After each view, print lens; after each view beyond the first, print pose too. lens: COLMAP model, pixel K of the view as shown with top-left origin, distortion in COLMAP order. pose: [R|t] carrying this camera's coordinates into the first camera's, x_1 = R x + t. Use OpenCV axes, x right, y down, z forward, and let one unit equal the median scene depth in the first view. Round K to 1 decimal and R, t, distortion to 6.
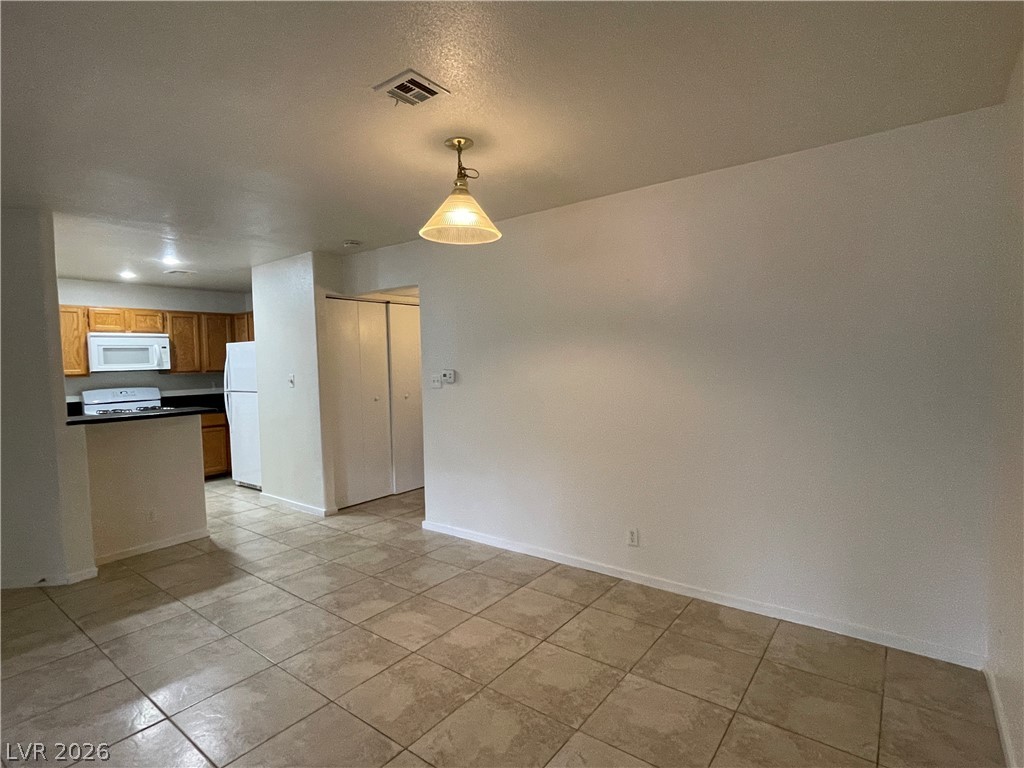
lens RADIAL K [[521.2, 0, 509.1], [0, 521.2, 385.4], [0, 0, 1]] dist [-0.007636, 0.000576]
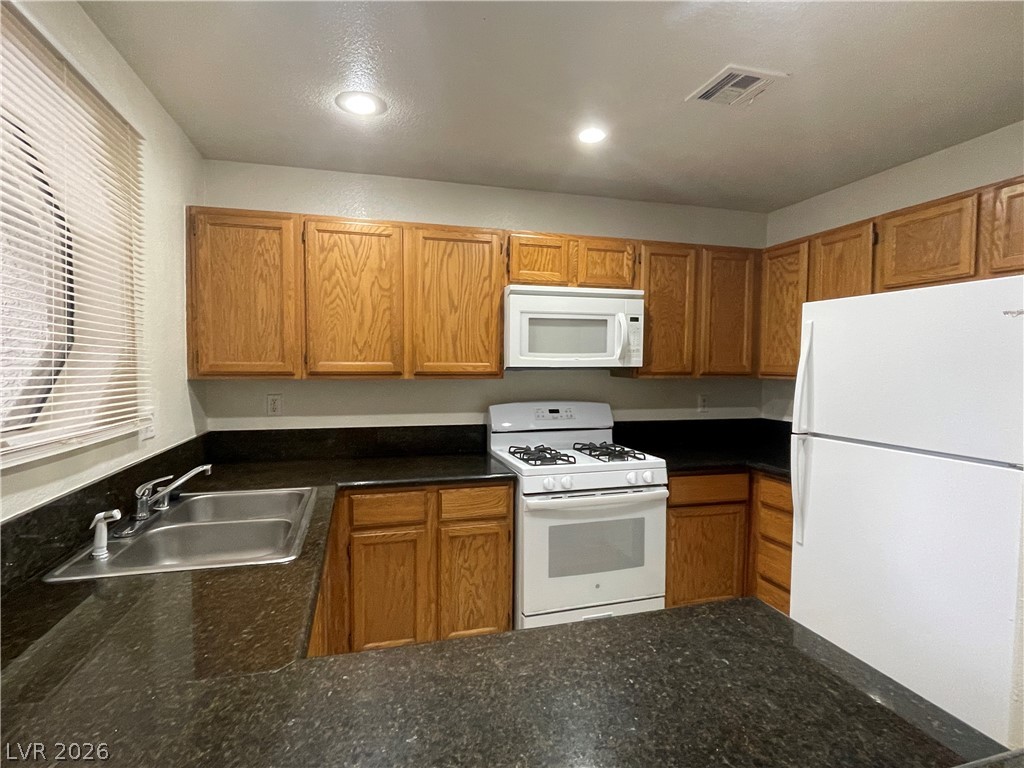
lens RADIAL K [[521.2, 0, 509.1], [0, 521.2, 385.4], [0, 0, 1]] dist [-0.007636, 0.000576]
pose [[0.798061, 0.060639, -0.599518, -0.480464], [-0.057693, 0.998042, 0.024149, -0.020089], [0.599808, 0.015316, 0.799997, 0.576130]]
